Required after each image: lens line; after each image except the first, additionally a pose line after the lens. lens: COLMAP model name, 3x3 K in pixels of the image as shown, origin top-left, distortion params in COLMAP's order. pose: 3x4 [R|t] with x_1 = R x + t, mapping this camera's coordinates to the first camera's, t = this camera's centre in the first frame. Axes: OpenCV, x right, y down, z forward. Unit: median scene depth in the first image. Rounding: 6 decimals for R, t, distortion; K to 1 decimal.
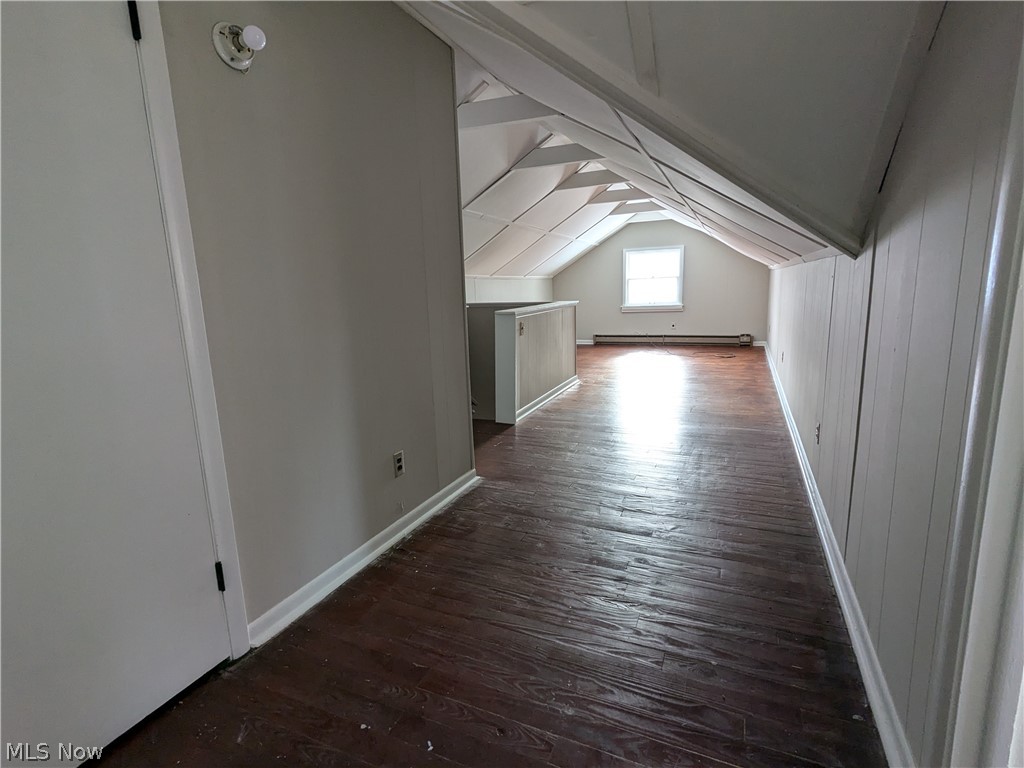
lens RADIAL K [[491.1, 0, 512.0], [0, 491.1, 384.0], [0, 0, 1]] dist [-0.000859, -0.000065]
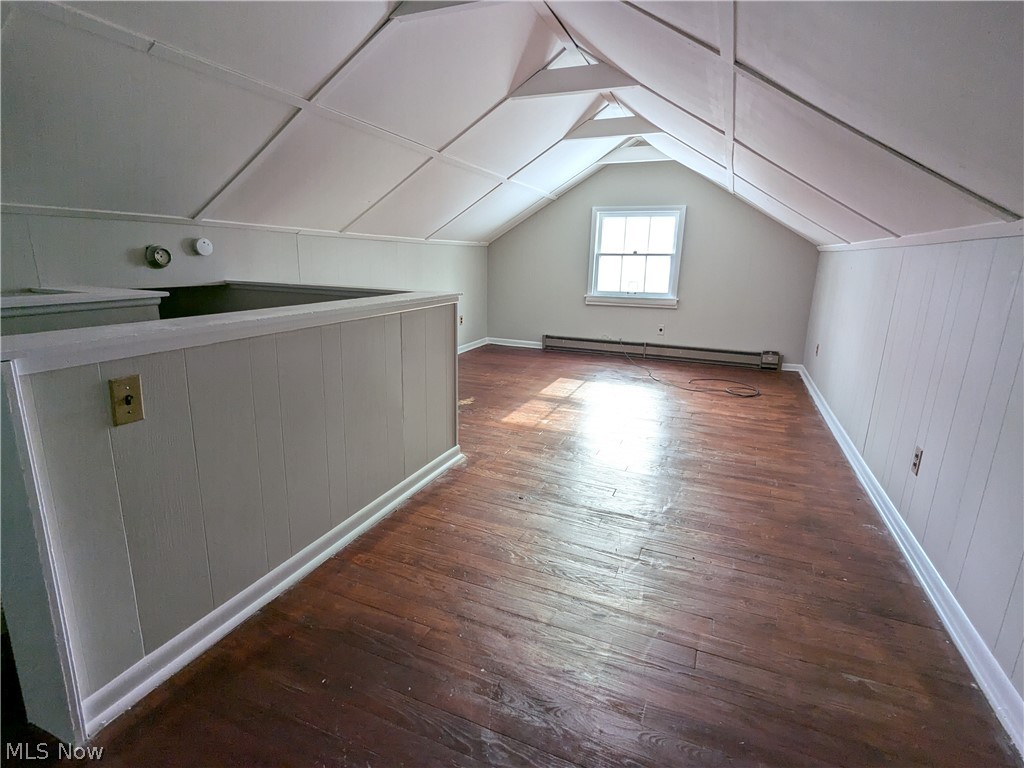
lens RADIAL K [[510.5, 0, 512.0], [0, 510.5, 384.0], [0, 0, 1]] dist [0.002214, 0.000196]
pose [[0.998185, 0.055600, 0.023130, 0.119733], [-0.056560, 0.997467, 0.043132, -0.065120], [-0.020673, -0.044362, 0.998802, 0.324204]]
